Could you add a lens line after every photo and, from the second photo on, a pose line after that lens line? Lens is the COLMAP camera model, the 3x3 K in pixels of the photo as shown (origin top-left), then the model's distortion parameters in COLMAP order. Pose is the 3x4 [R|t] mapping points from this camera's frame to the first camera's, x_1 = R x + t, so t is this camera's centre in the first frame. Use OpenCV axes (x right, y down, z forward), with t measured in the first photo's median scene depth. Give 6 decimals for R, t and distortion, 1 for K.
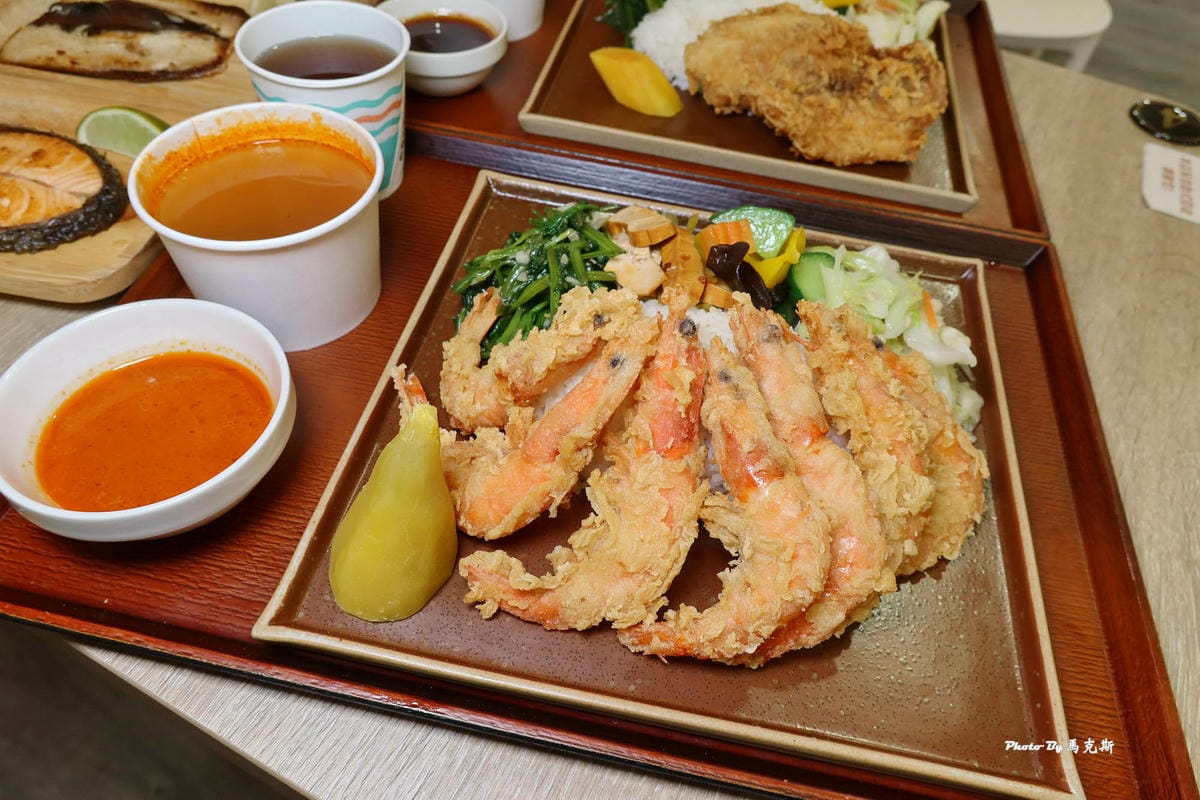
lens RADIAL K [[609.7, 0, 585.5], [0, 609.7, 427.0], [0, 0, 1]] dist [-0.004403, -0.000617]
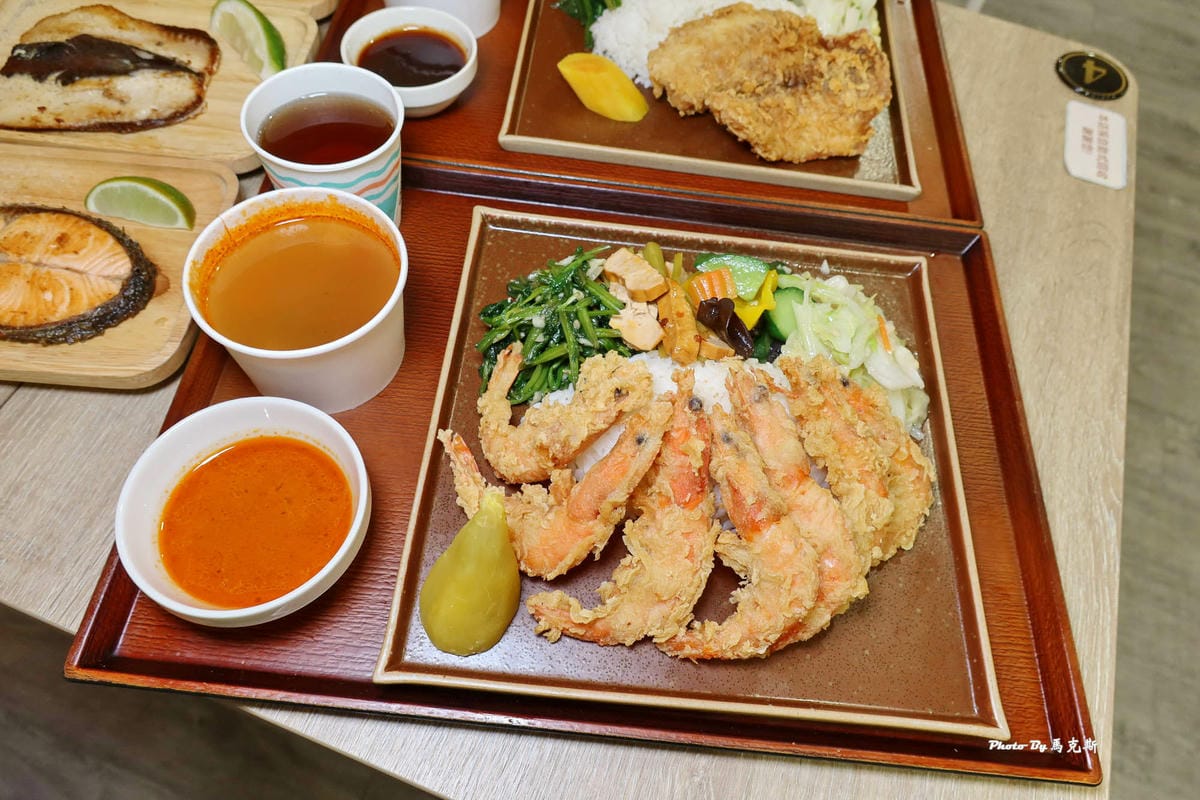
lens RADIAL K [[590.9, 0, 574.7], [0, 590.9, 401.7], [0, 0, 1]] dist [-0.001087, -0.000945]
pose [[0.994645, -0.095827, 0.038719, -0.081939], [0.090259, 0.987878, 0.126297, -0.233301], [-0.050352, -0.122125, 0.991237, -0.112479]]
